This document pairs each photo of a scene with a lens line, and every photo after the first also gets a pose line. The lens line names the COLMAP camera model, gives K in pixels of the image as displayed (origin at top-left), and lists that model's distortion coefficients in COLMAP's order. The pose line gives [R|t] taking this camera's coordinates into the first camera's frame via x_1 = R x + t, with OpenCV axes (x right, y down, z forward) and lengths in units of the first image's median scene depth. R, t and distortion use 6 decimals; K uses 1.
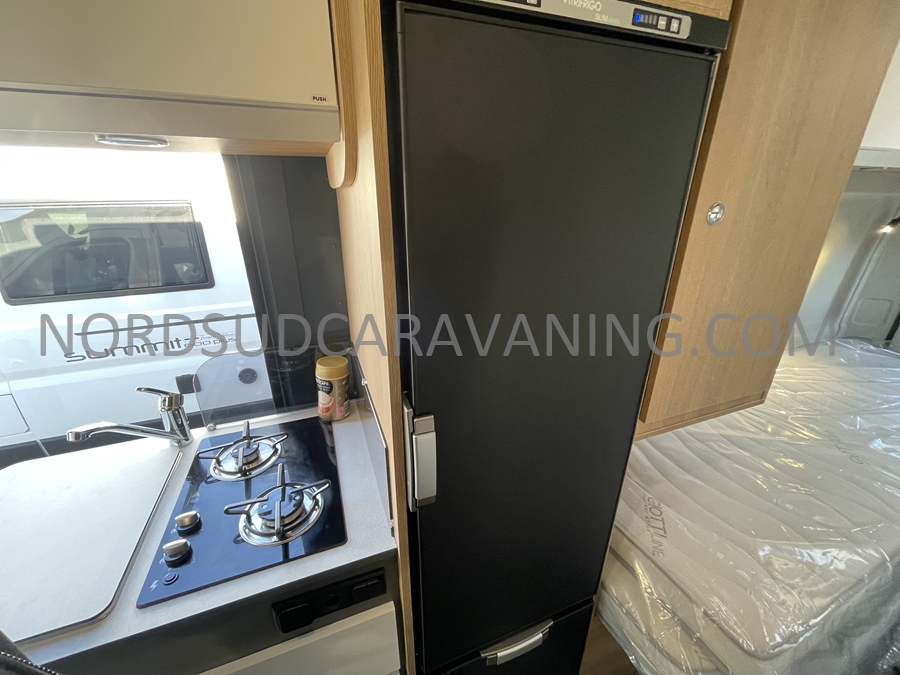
lens RADIAL K [[361.6, 0, 449.0], [0, 361.6, 332.7], [0, 0, 1]] dist [-0.002595, -0.000240]
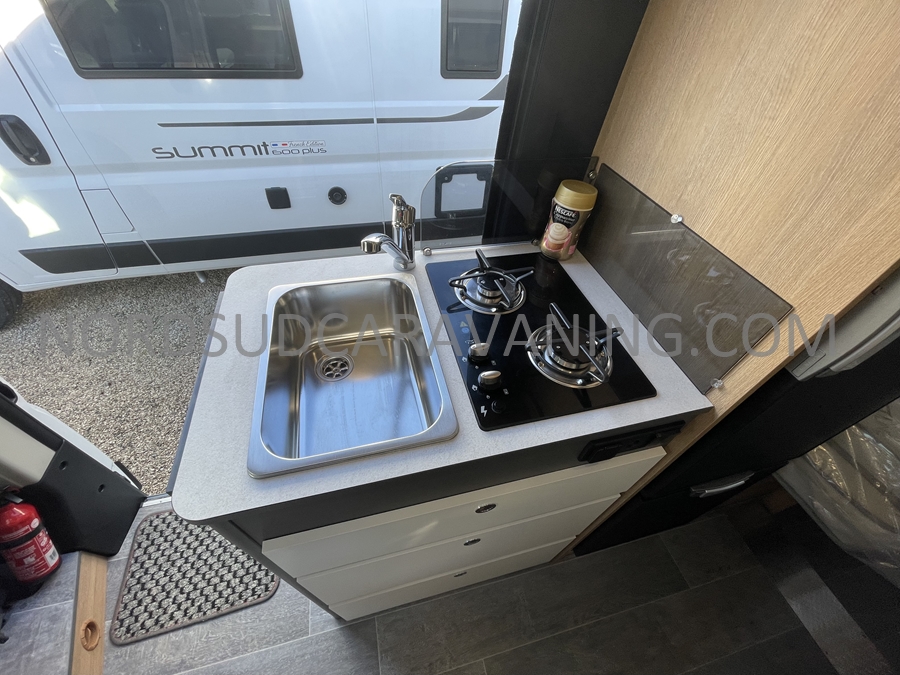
lens RADIAL K [[361.6, 0, 449.0], [0, 361.6, 332.7], [0, 0, 1]] dist [-0.002595, -0.000240]
pose [[0.991399, 0.124923, -0.039009, -0.539589], [-0.097655, 0.904577, 0.414974, 0.067487], [0.087126, -0.407596, 0.908996, 0.113745]]
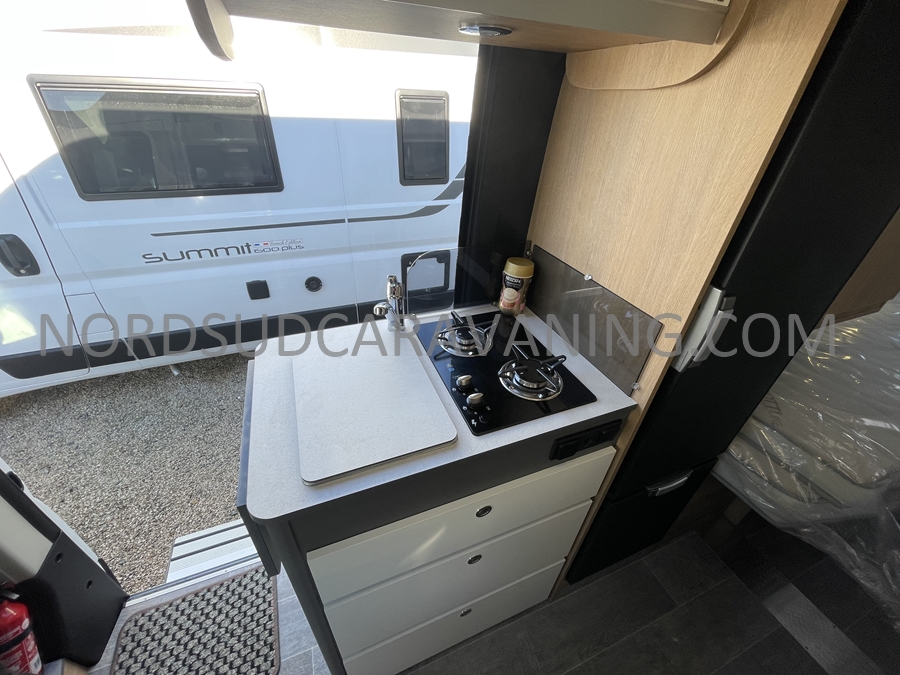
lens RADIAL K [[361.6, 0, 449.0], [0, 361.6, 332.7], [0, 0, 1]] dist [-0.002595, -0.000240]
pose [[0.998838, 0.028446, 0.038910, -0.581002], [-0.036043, 0.976792, 0.211135, 0.066266], [-0.032001, -0.212292, 0.976682, -0.122050]]
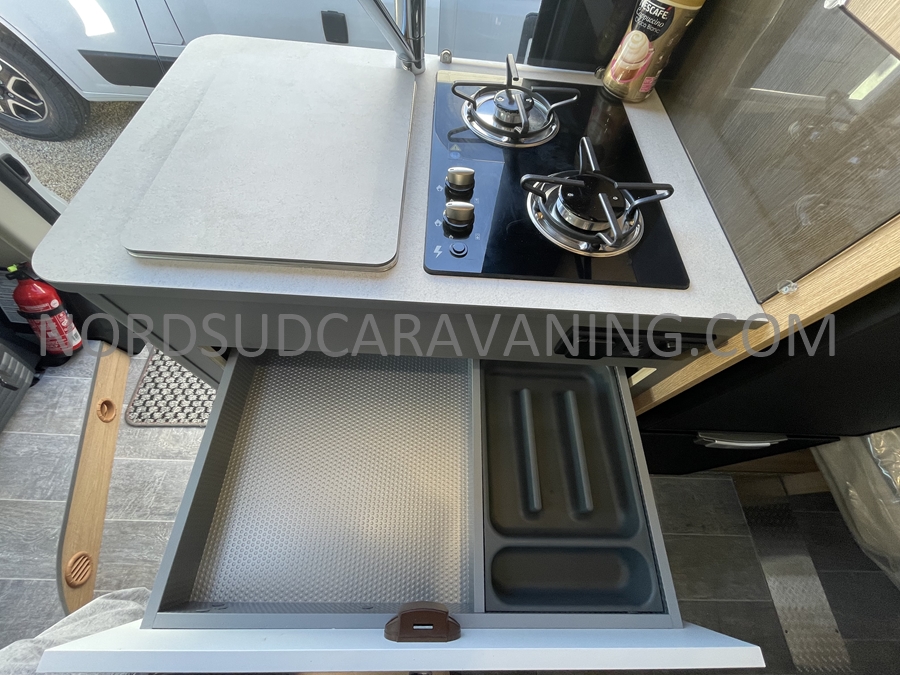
lens RADIAL K [[355.2, 0, 451.0], [0, 355.2, 329.1], [0, 0, 1]] dist [0.000176, 0.000043]
pose [[0.926268, 0.359016, -0.114607, -0.393444], [-0.211011, 0.746034, 0.631591, 0.218737], [0.312252, -0.560840, 0.766784, 0.225927]]
